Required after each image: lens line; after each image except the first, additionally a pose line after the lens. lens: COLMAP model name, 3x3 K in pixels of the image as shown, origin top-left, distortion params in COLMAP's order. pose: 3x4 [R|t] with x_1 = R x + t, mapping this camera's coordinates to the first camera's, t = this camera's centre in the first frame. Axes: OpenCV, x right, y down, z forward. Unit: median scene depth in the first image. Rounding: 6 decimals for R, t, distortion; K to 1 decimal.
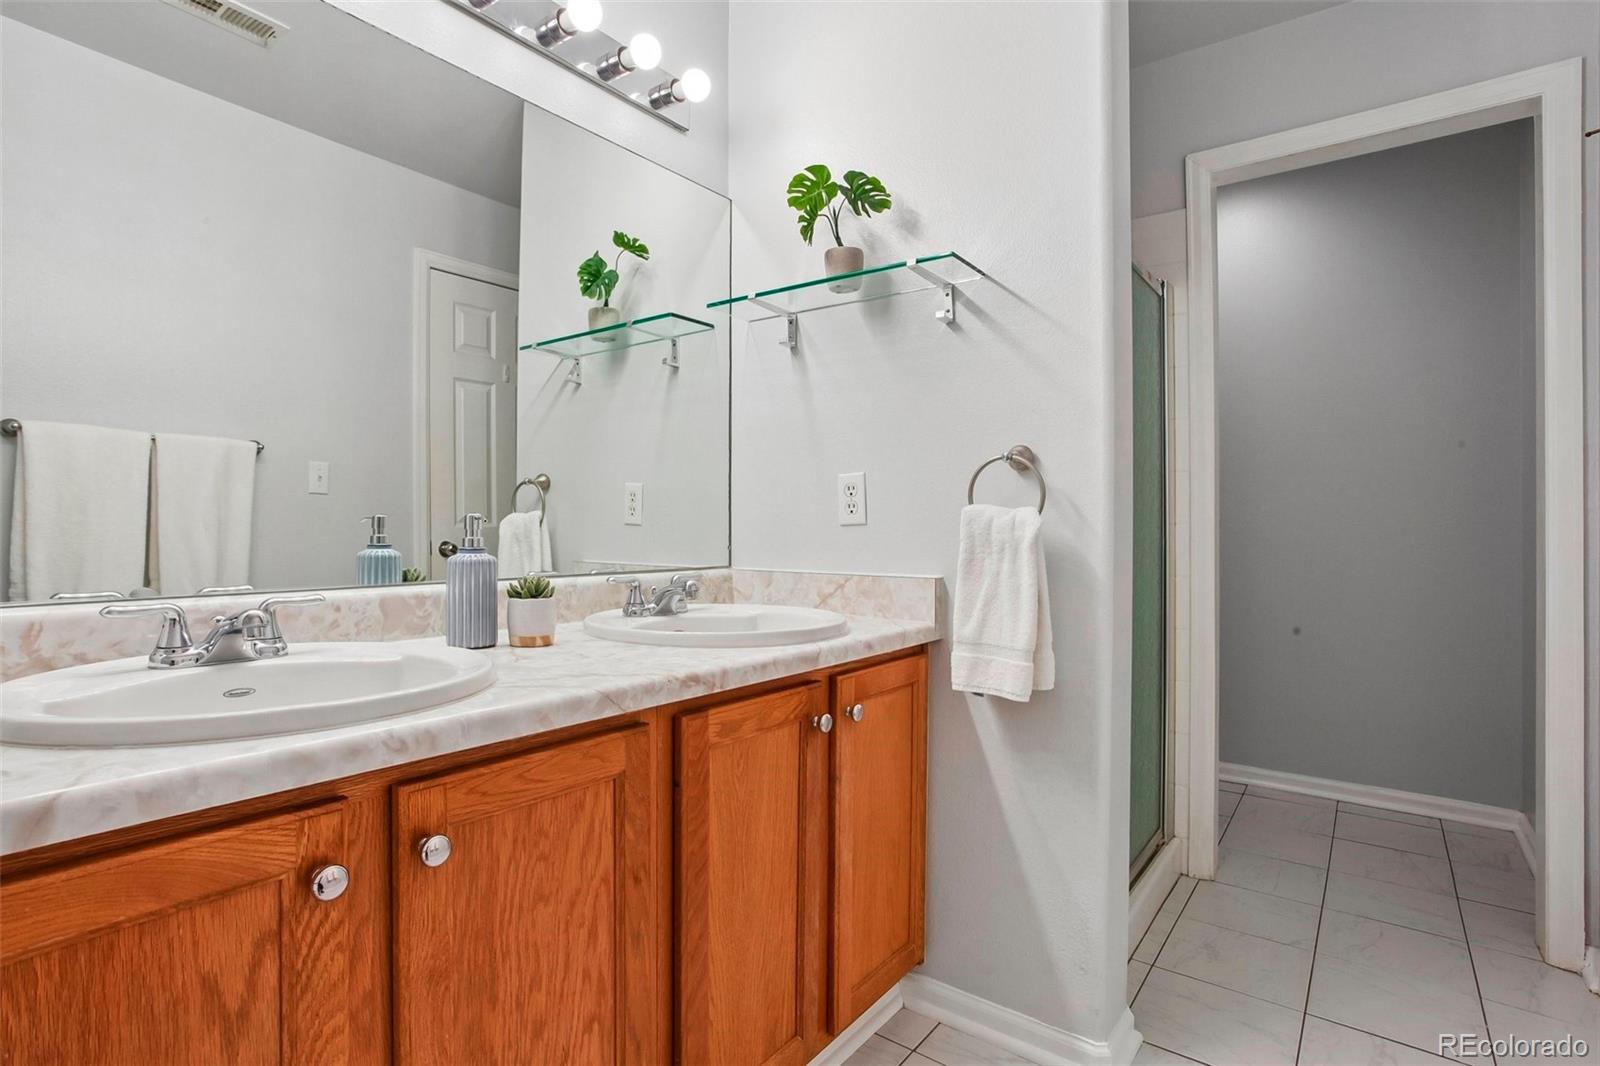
lens RADIAL K [[785.4, 0, 806.0], [0, 785.4, 525.1], [0, 0, 1]] dist [-0.042303, 0.022405]
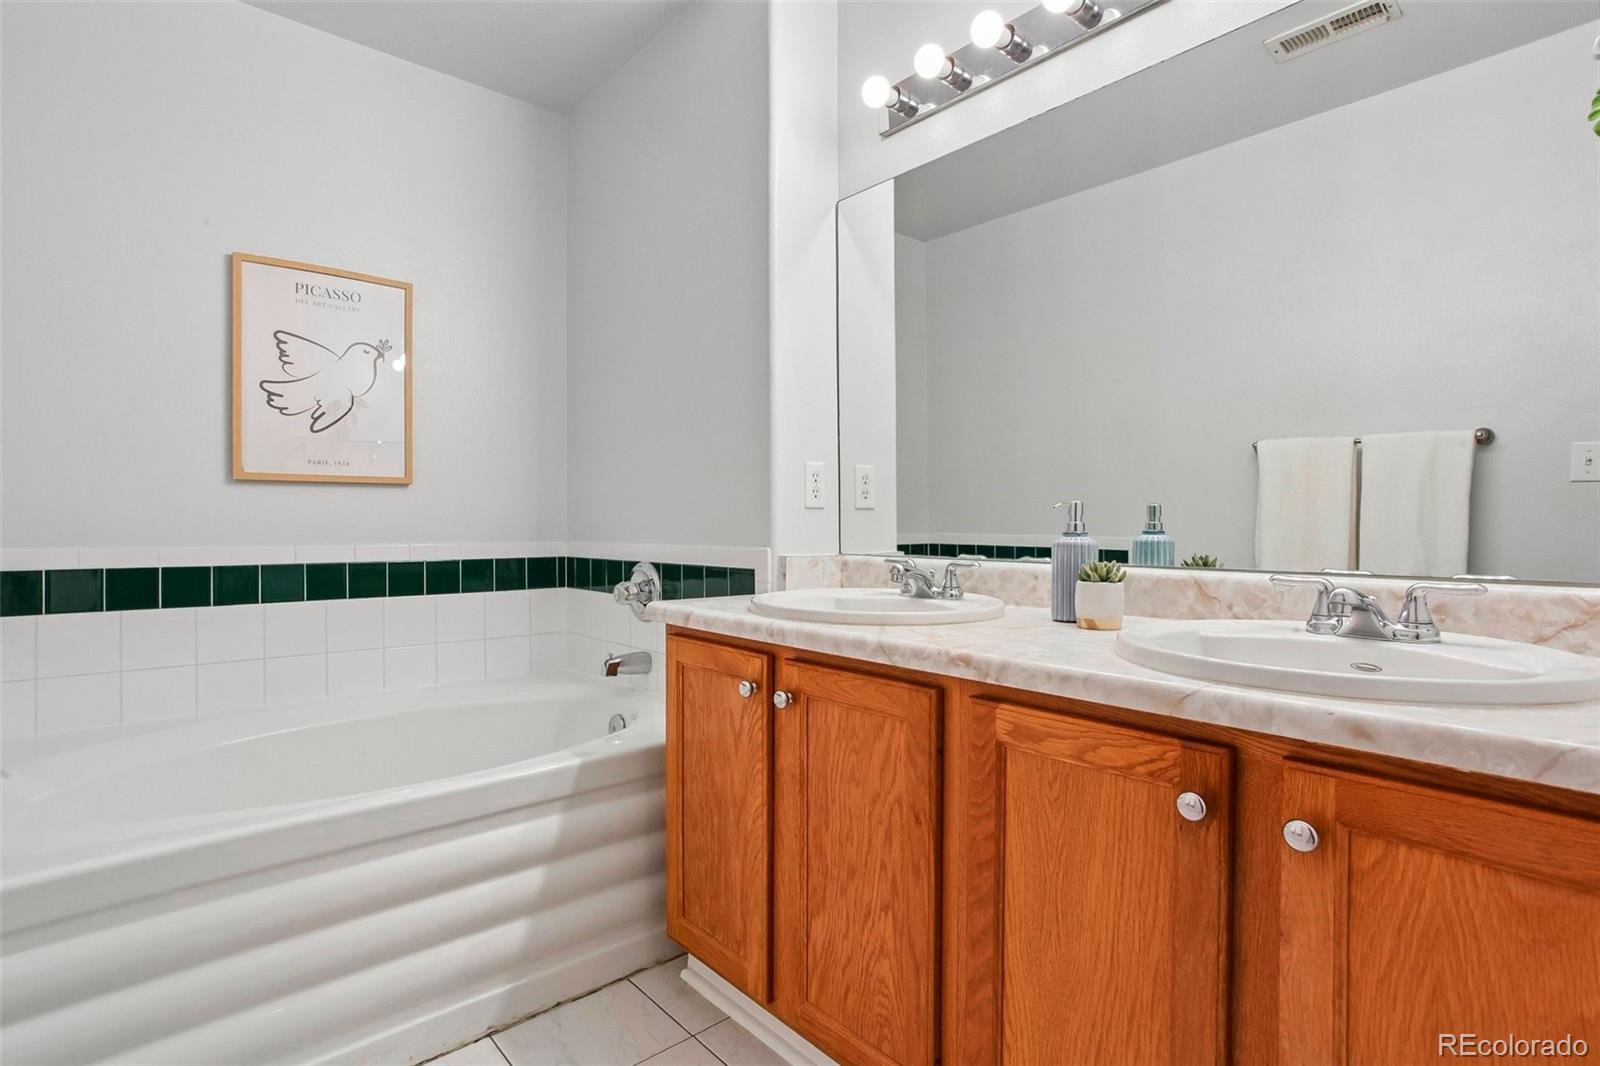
lens RADIAL K [[785.4, 0, 799.6], [0, 785.4, 538.3], [0, 0, 1]] dist [-0.042303, 0.022405]
pose [[-0.198439, 0.010644, -0.980055, 0.863975], [-0.000059, 0.999941, 0.010872, 0.031702], [0.980113, 0.002215, -0.198427, 0.987227]]
